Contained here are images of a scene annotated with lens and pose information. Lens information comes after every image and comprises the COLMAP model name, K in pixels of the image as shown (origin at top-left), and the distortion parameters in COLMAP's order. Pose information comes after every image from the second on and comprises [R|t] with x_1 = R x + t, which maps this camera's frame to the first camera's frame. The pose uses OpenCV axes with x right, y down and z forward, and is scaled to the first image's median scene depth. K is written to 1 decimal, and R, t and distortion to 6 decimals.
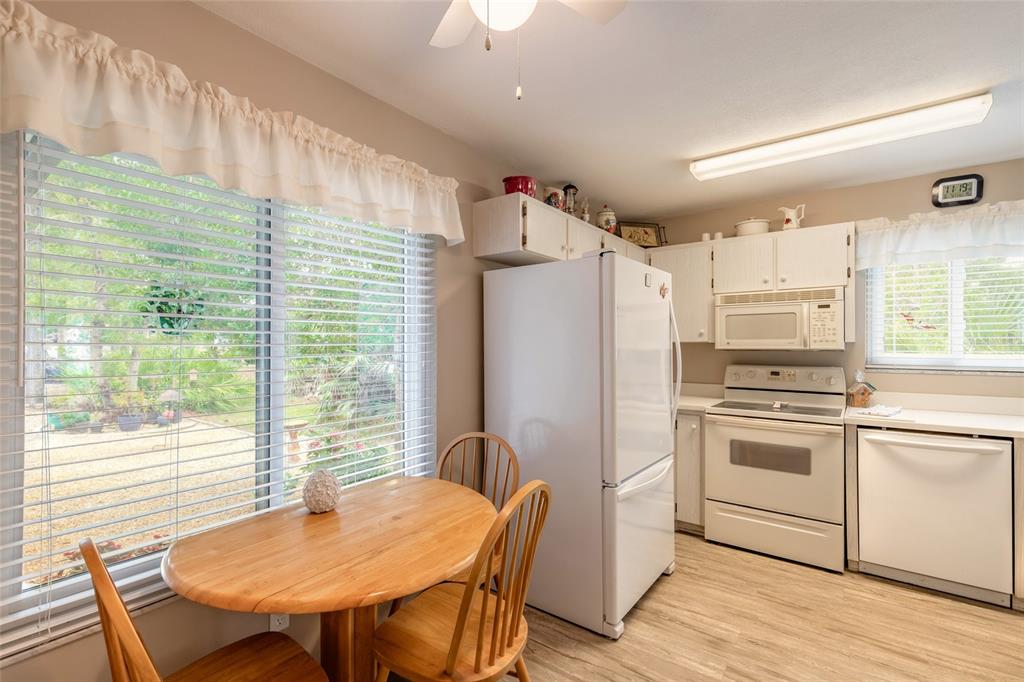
lens RADIAL K [[468.9, 0, 511.9], [0, 468.9, 341.9], [0, 0, 1]] dist [0.006296, 0.000511]
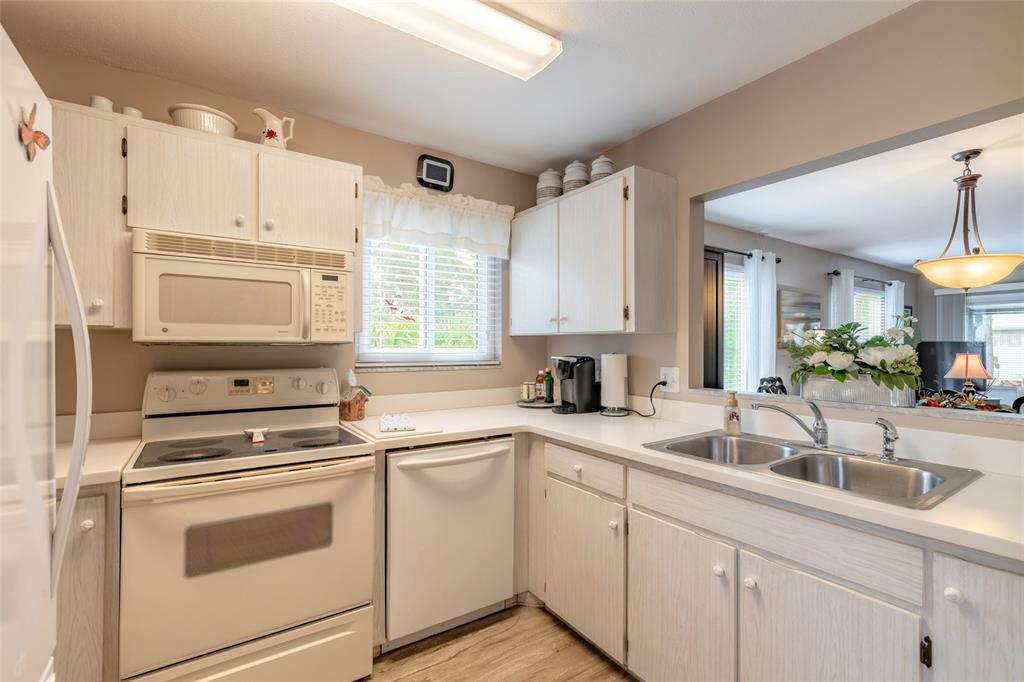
lens RADIAL K [[468.9, 0, 518.2], [0, 468.9, 346.9], [0, 0, 1]] dist [0.006296, 0.000511]
pose [[0.342807, -0.000545, 0.939406, 0.124238], [-0.010605, 0.999934, 0.004450, 0.015875], [-0.939346, -0.011488, 0.342778, 0.502064]]
